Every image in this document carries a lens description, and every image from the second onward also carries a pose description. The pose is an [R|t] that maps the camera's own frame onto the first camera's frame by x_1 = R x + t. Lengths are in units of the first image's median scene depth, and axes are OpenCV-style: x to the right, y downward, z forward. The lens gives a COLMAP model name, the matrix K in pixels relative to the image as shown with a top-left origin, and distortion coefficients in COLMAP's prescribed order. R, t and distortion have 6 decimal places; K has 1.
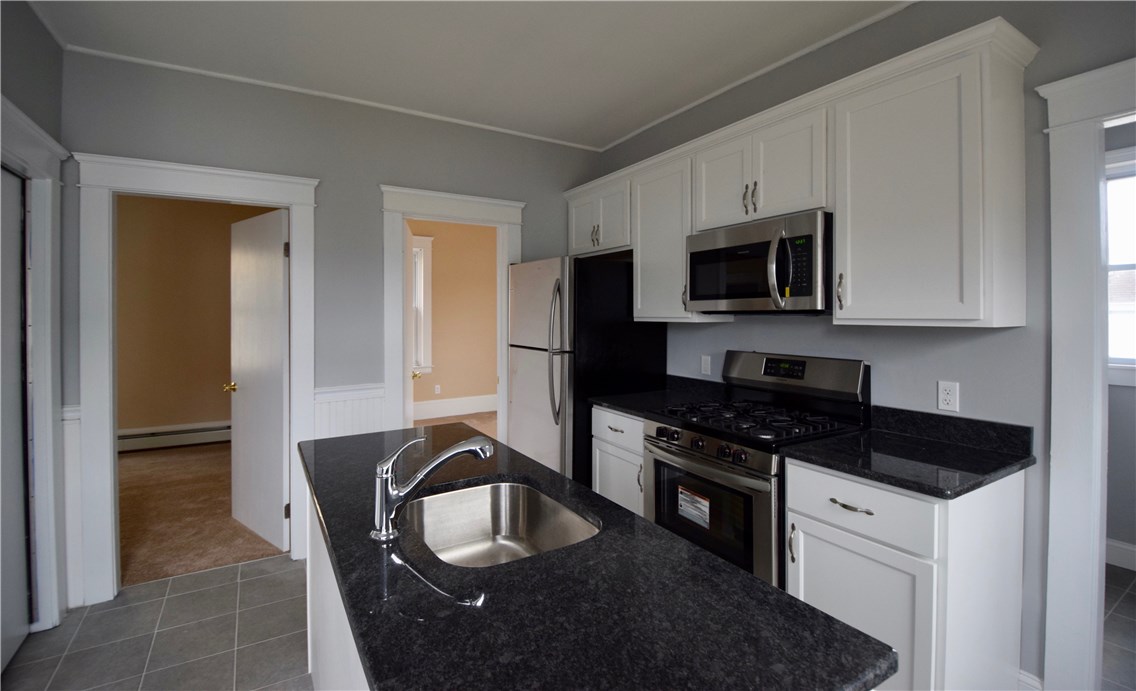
lens RADIAL K [[513.5, 0, 564.2], [0, 513.5, 312.9], [0, 0, 1]] dist [-0.000077, -0.000217]
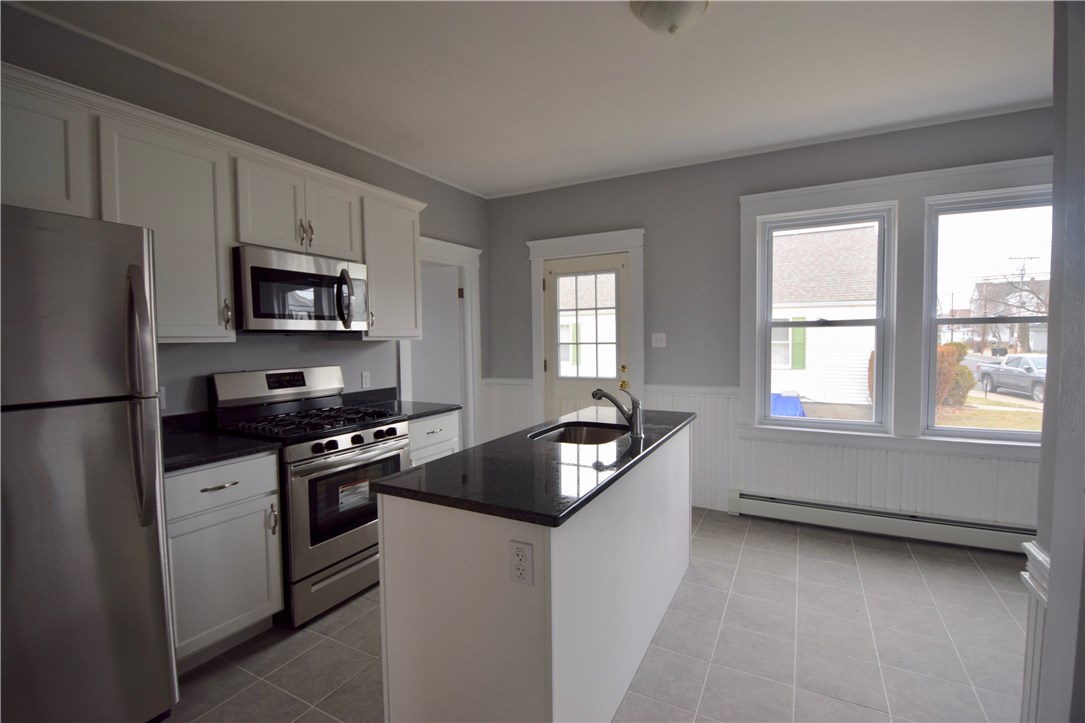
lens RADIAL K [[492.9, 0, 542.5], [0, 492.9, 361.5], [0, 0, 1]] dist [-0.000786, -0.000276]
pose [[-0.512368, -0.031658, 0.858183, -1.030559], [0.015538, 0.998815, 0.046123, 0.026930], [-0.858626, 0.036967, -0.511268, 1.317181]]
